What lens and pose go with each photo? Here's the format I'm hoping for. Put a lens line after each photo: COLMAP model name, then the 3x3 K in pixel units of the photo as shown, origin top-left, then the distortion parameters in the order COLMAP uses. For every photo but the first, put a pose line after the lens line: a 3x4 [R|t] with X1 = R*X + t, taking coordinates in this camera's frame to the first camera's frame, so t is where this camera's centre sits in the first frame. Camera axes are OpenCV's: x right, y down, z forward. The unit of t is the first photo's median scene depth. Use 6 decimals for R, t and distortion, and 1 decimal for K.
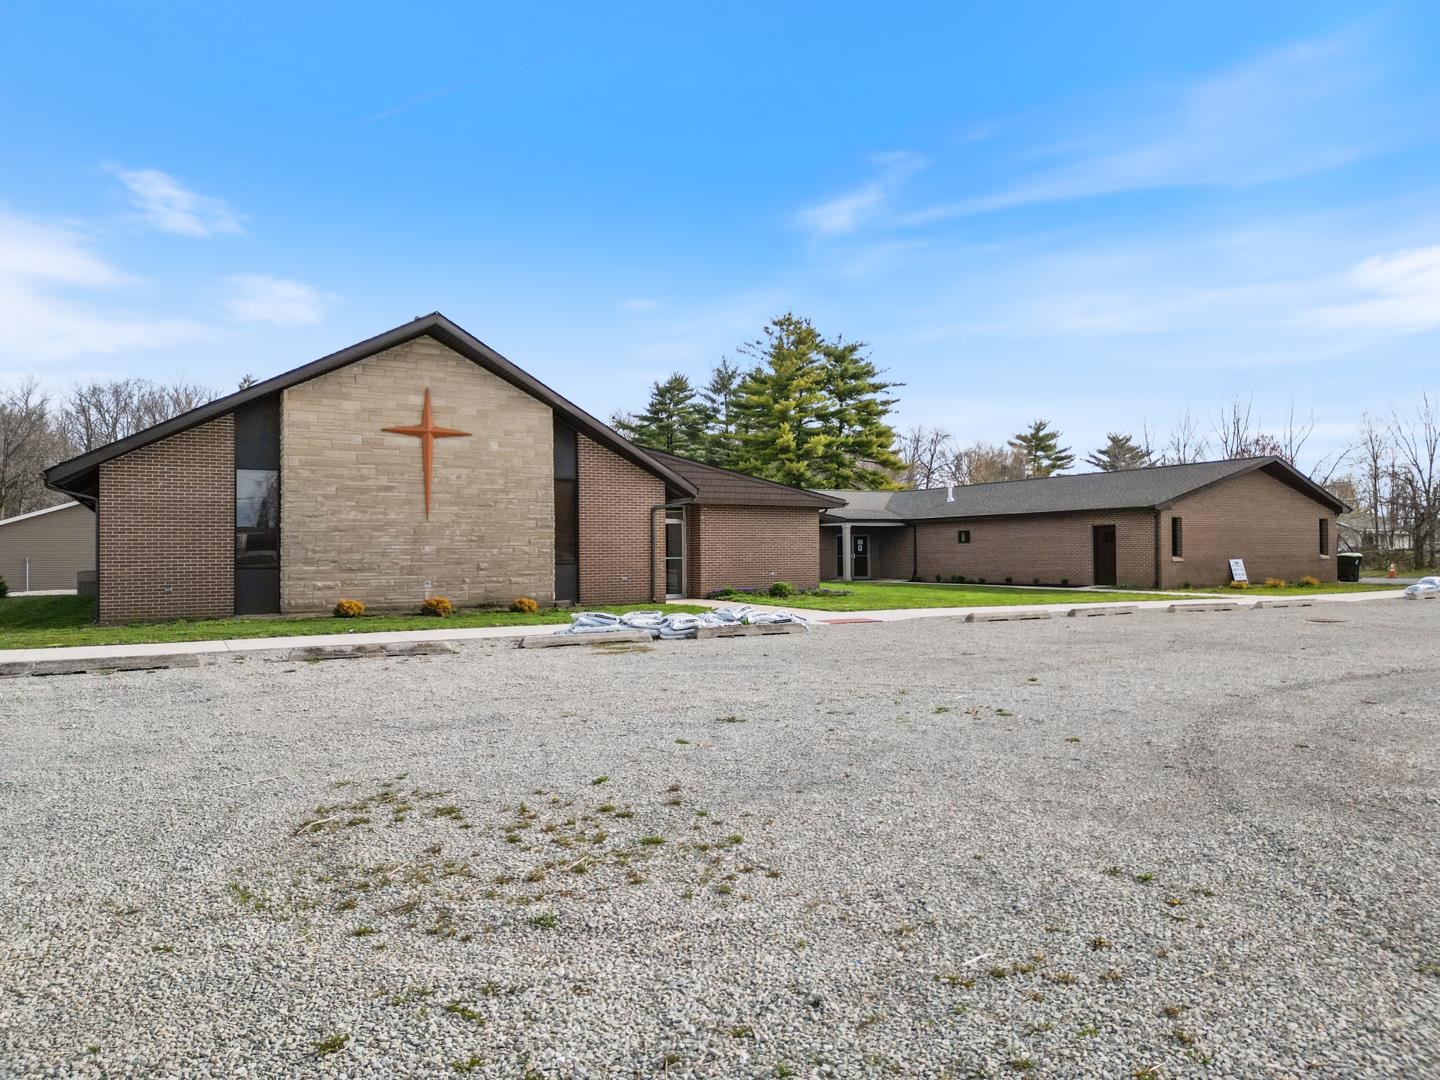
lens RADIAL K [[995.3, 0, 720.0], [0, 995.3, 540.0], [0, 0, 1]] dist [0.055001, -0.000883]
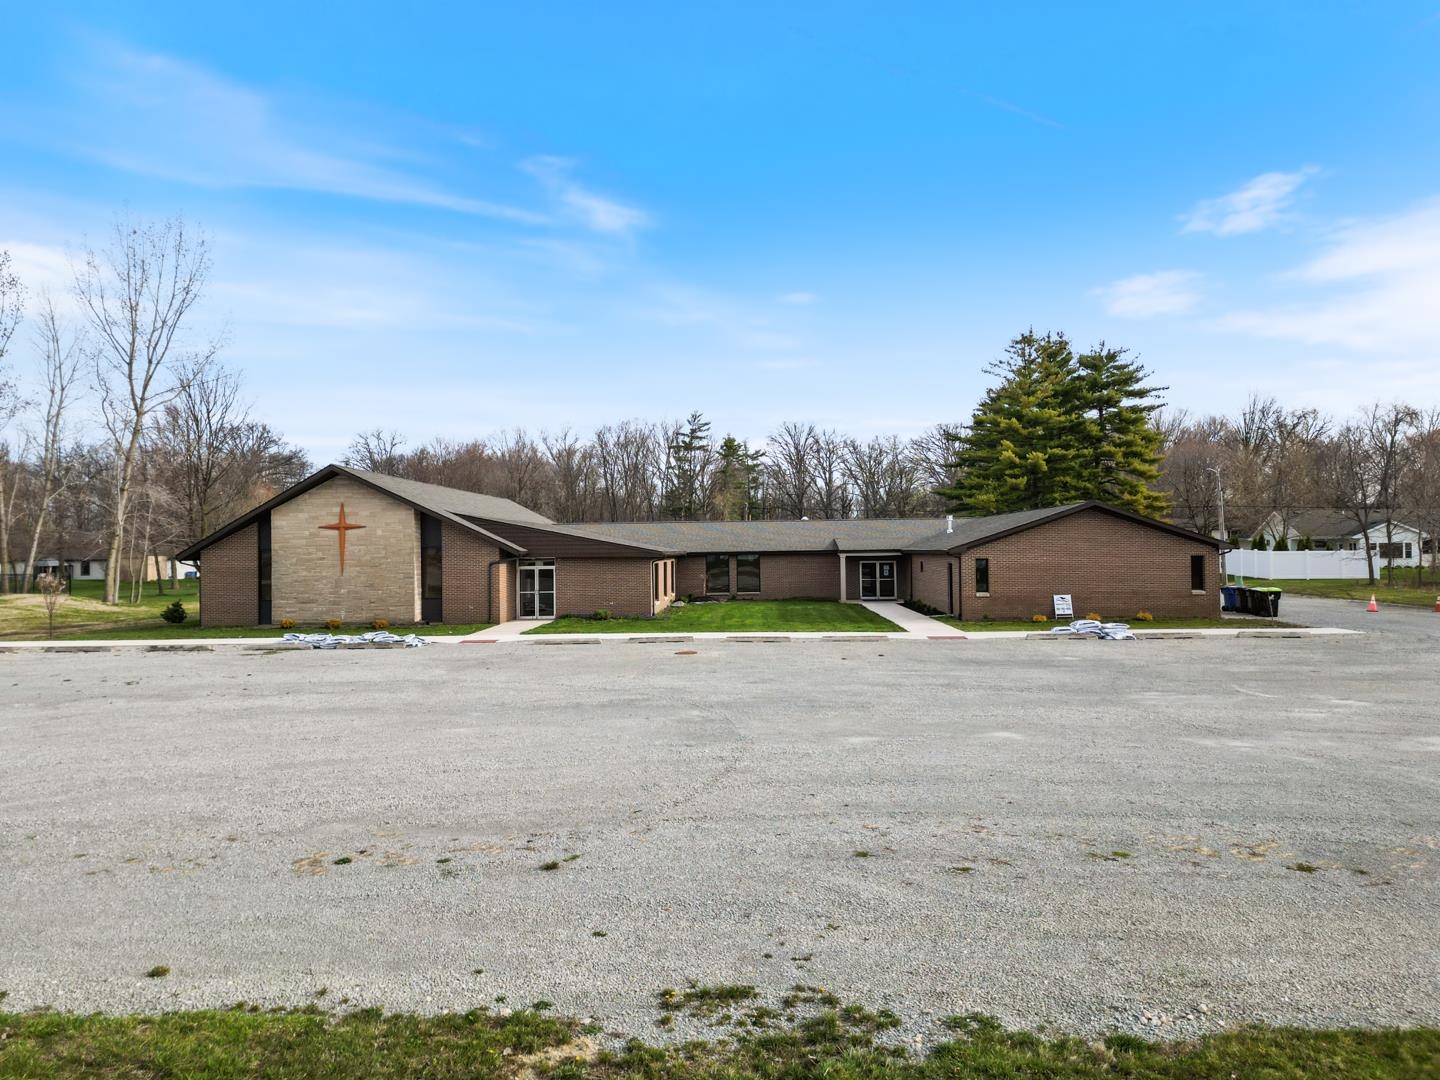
lens RADIAL K [[1004.3, 0, 720.0], [0, 1004.3, 540.0], [0, 0, 1]] dist [0.026614, -0.004210]
pose [[0.860289, -0.007555, -0.509751, 1.209864], [0.013125, 0.999887, 0.007331, -0.086937], [0.509638, -0.012997, 0.860291, -0.221876]]
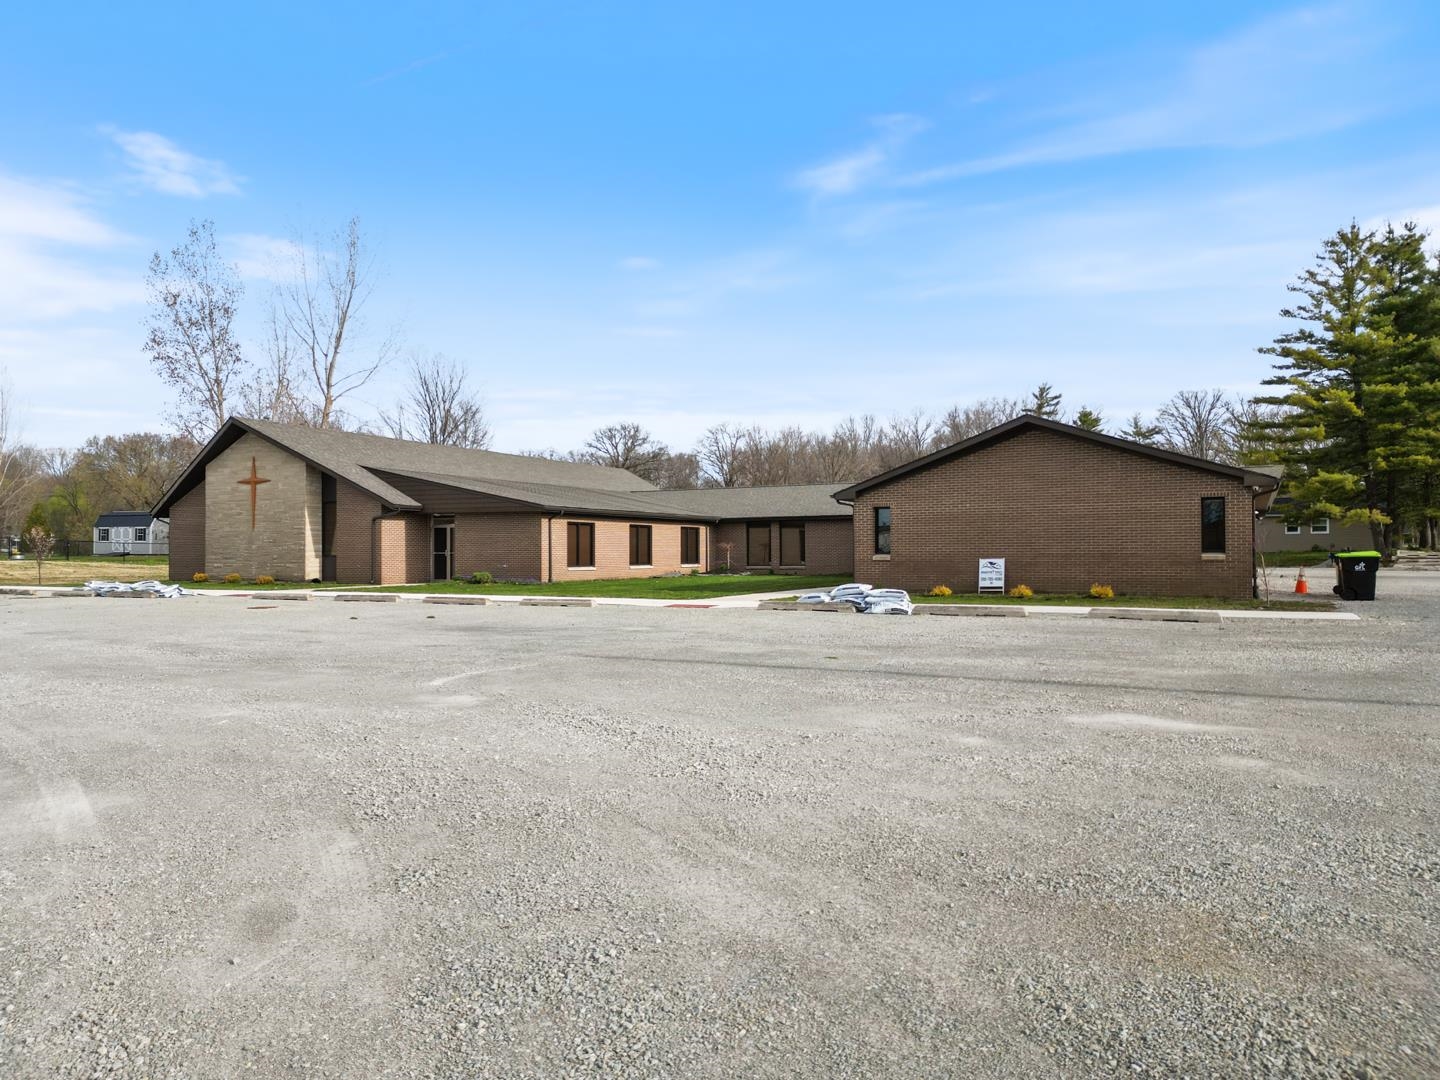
lens RADIAL K [[1004.3, 0, 720.0], [0, 1004.3, 540.0], [0, 0, 1]] dist [0.026614, -0.004210]
pose [[0.558778, -0.003218, -0.829311, 1.638799], [0.012284, 0.999915, 0.004398, -0.000741], [0.829226, -0.012645, 0.558770, 0.669932]]
